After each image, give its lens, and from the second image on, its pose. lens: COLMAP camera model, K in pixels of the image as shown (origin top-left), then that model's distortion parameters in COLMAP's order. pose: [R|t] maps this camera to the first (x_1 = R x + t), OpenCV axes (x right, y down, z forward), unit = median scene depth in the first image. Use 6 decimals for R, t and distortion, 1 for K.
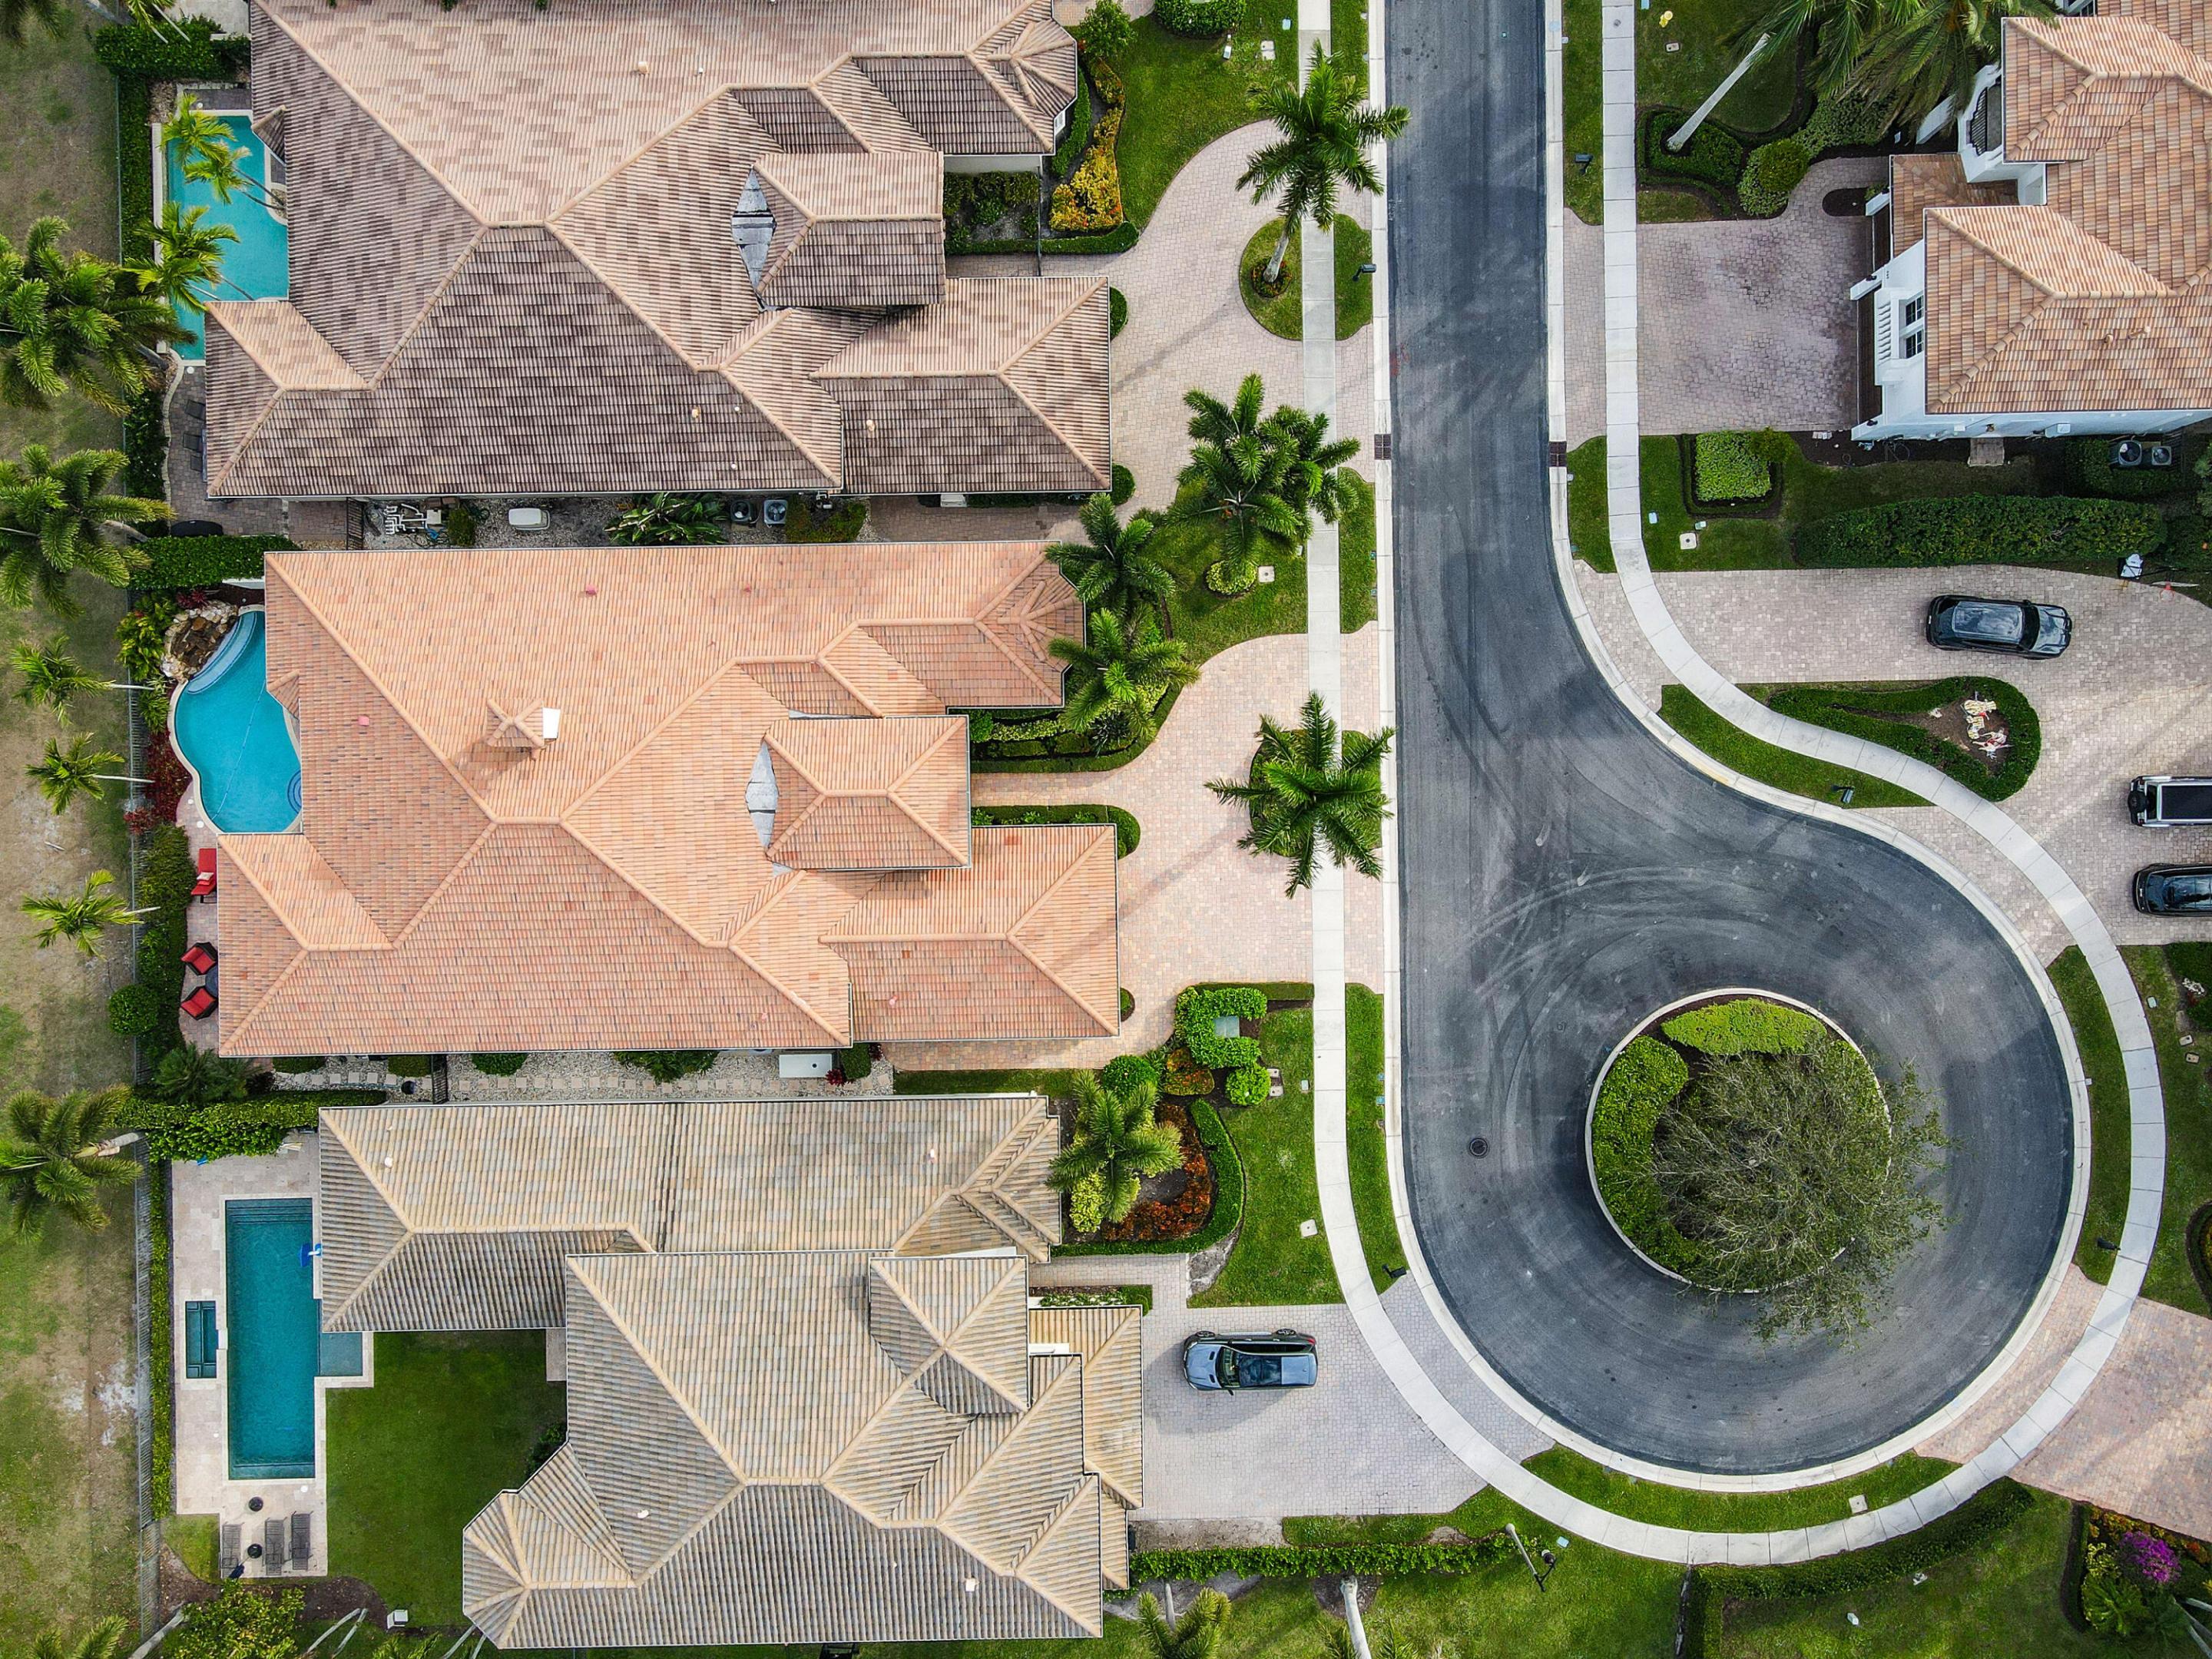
lens RADIAL K [[1604.2, 0, 1103.1], [0, 1604.2, 821.3], [0, 0, 1]] dist [0.000958, 0.042616]
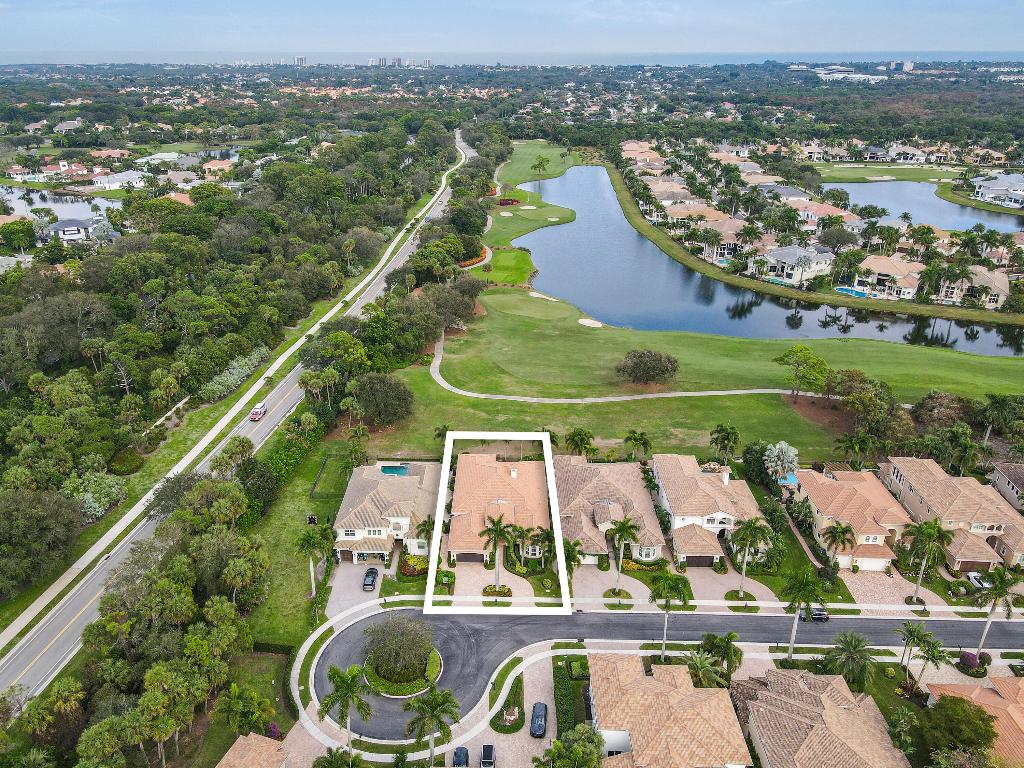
lens RADIAL K [[742.6, 0, 510.7], [0, 742.6, 380.2], [0, 0, 1]] dist [0.000958, 0.042616]
pose [[-0.014470, 0.411925, -0.911103, 1.713334], [-0.999795, -0.018883, 0.007342, -0.056308], [-0.014180, 0.911022, 0.412114, -0.352596]]
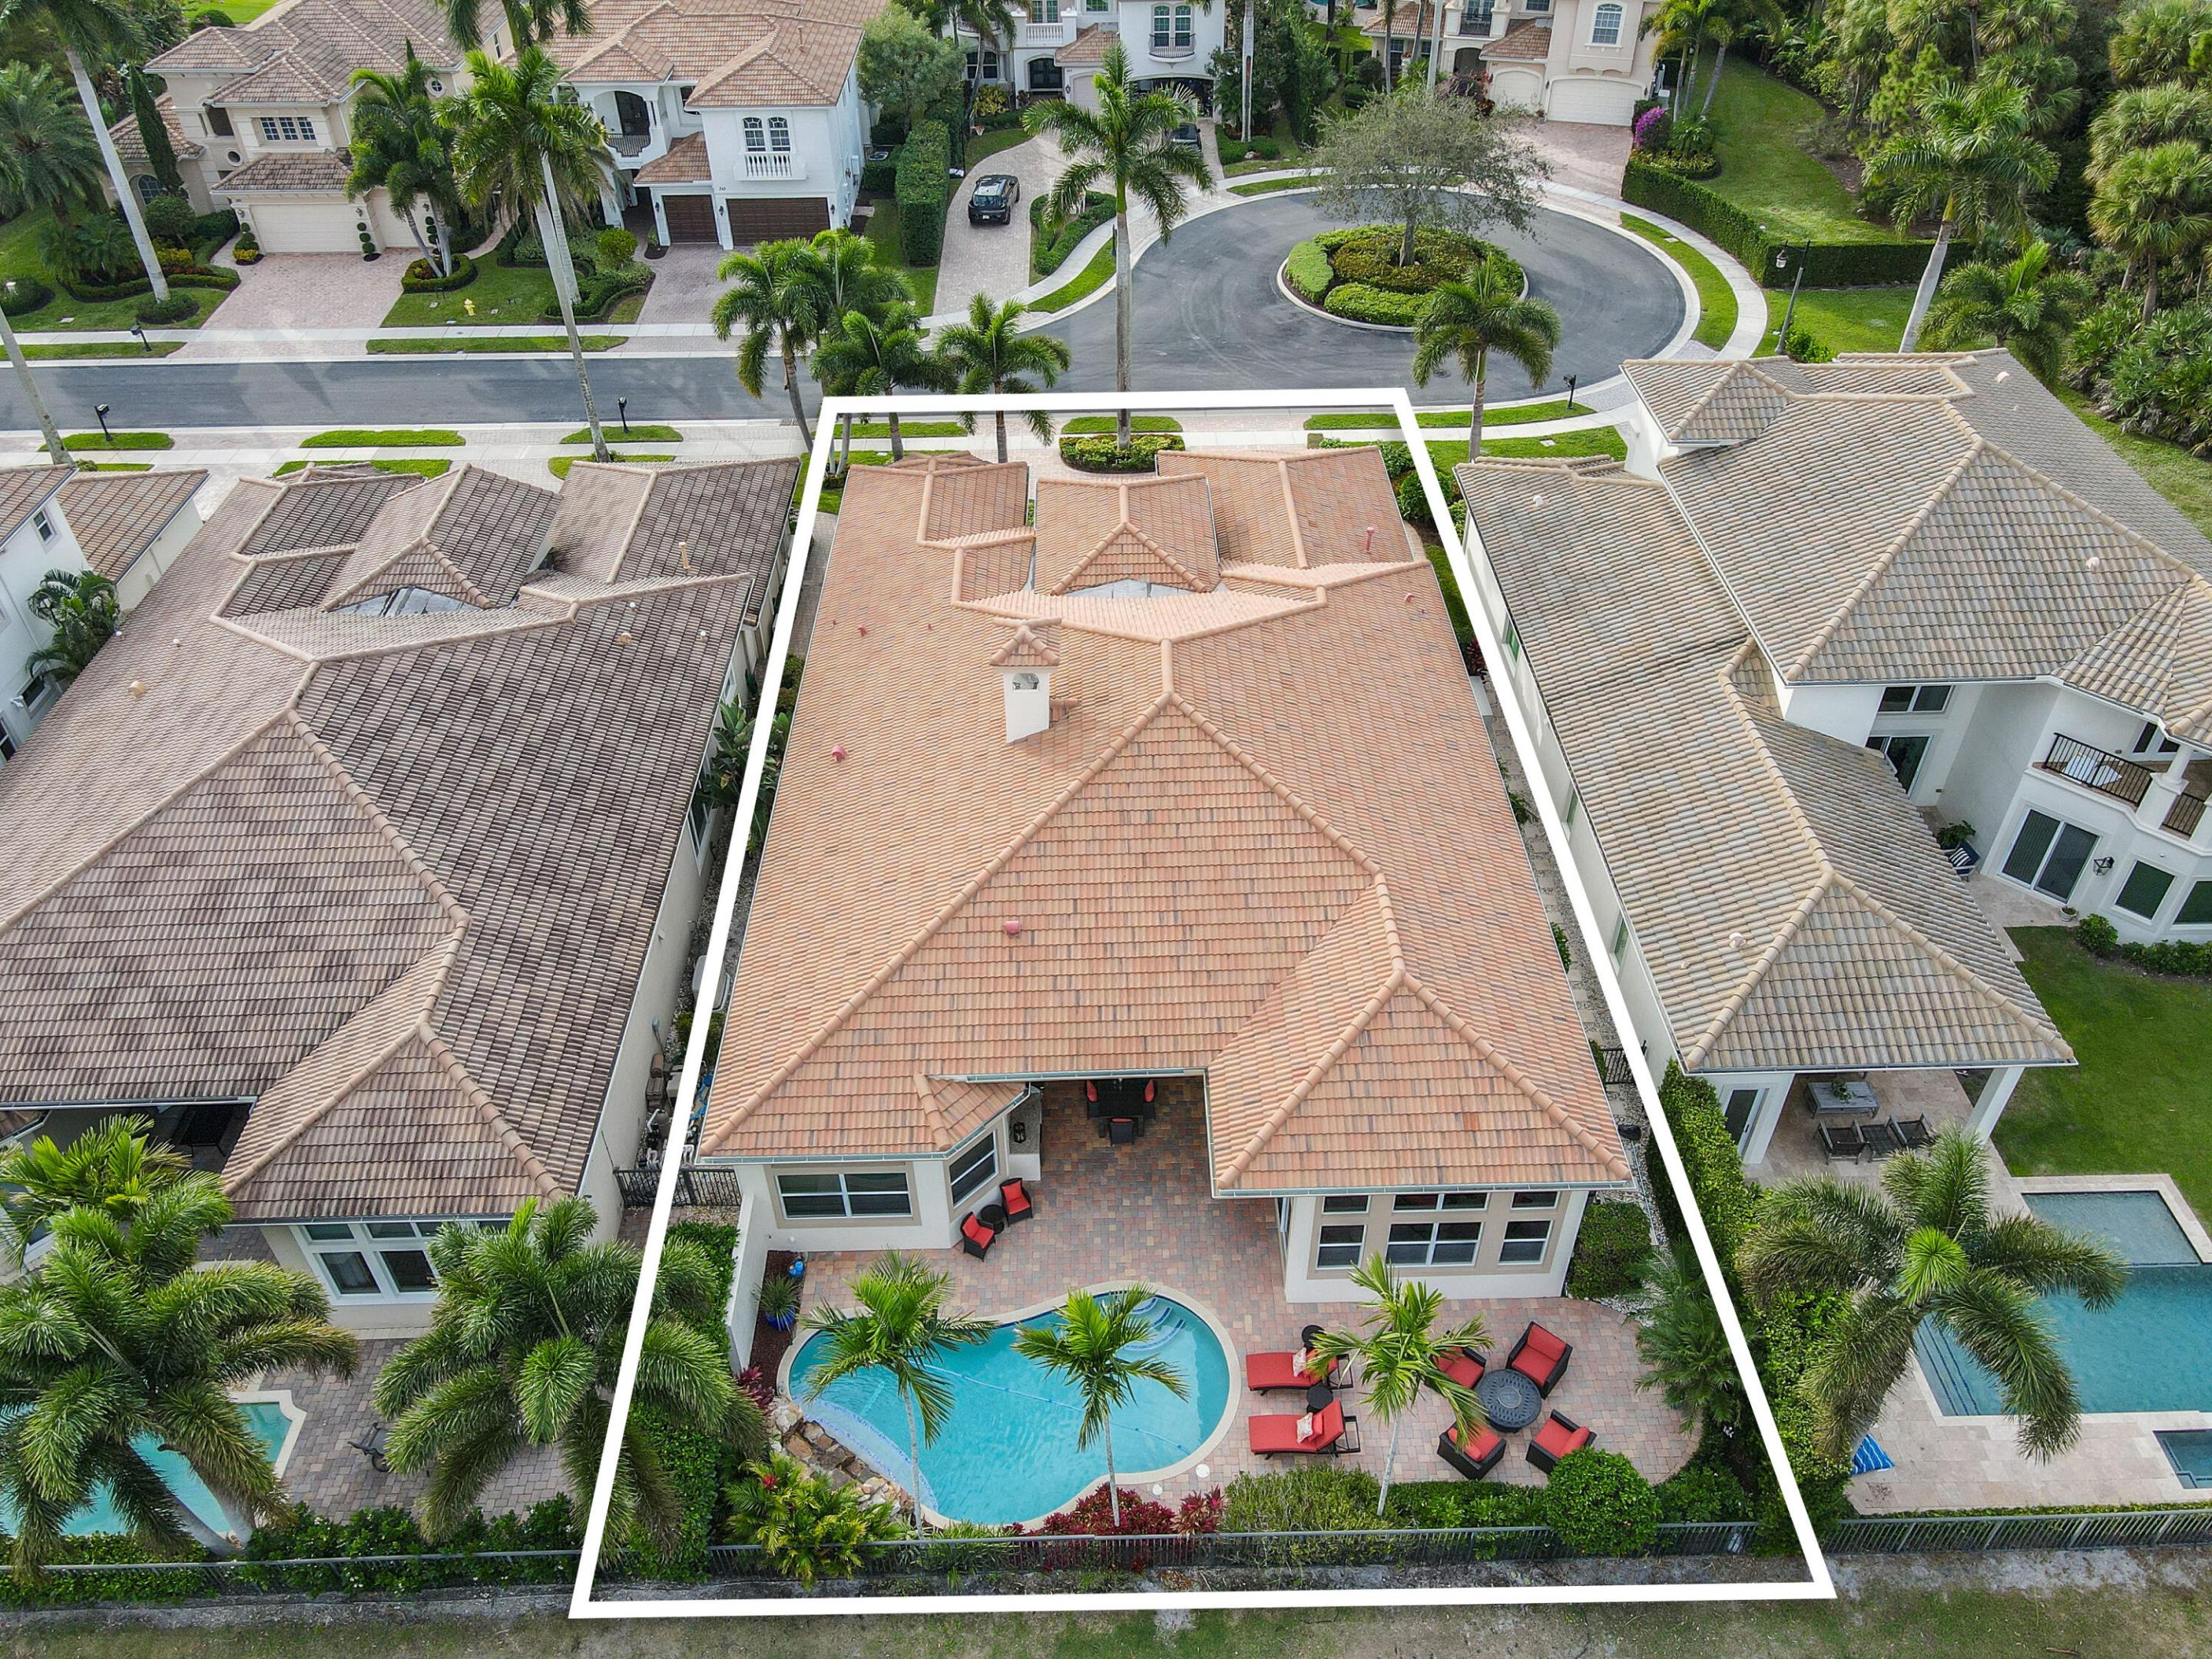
lens RADIAL K [[1604.2, 0, 1103.1], [0, 1604.2, 821.3], [0, 0, 1]] dist [0.000958, 0.042616]
pose [[0.001734, -0.645400, 0.763843, -0.813796], [0.999898, -0.009724, -0.010487, -0.019375], [0.014196, 0.763783, 0.645317, 0.529584]]
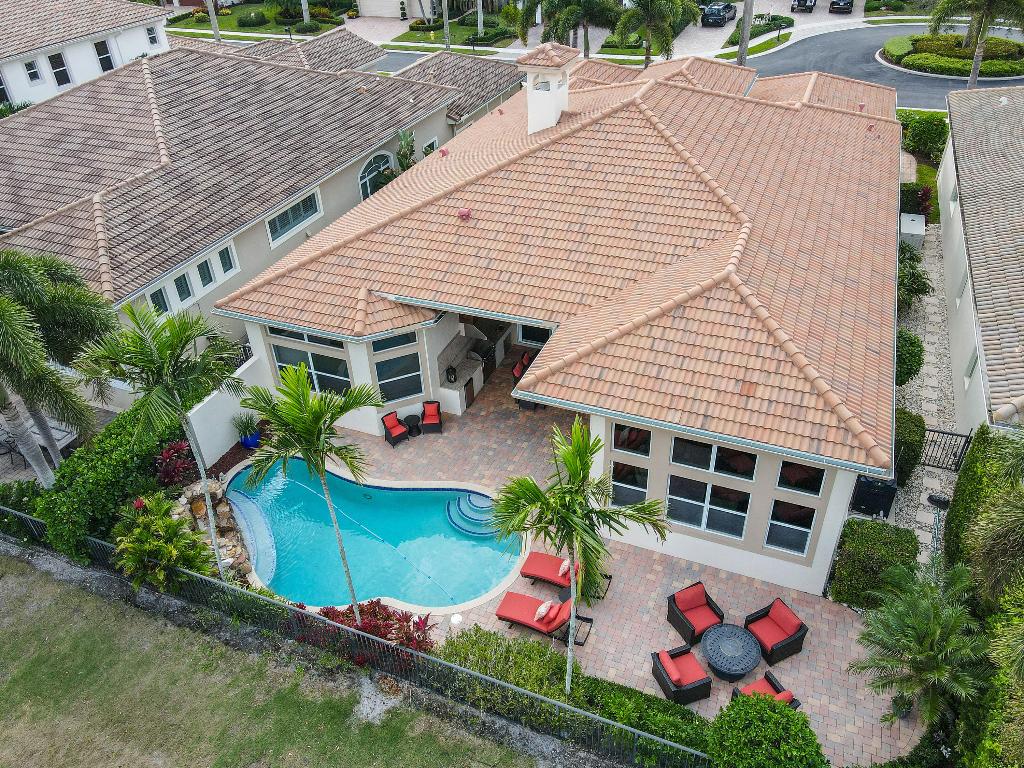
lens RADIAL K [[780.2, 0, 513.6], [0, 780.2, 358.6], [0, 0, 1]] dist [0.024276, 0.002268]
pose [[0.395811, -0.524734, 0.753650, -0.724769], [0.917743, 0.196621, -0.345092, 0.104925], [0.032898, 0.828248, 0.559395, 0.759707]]
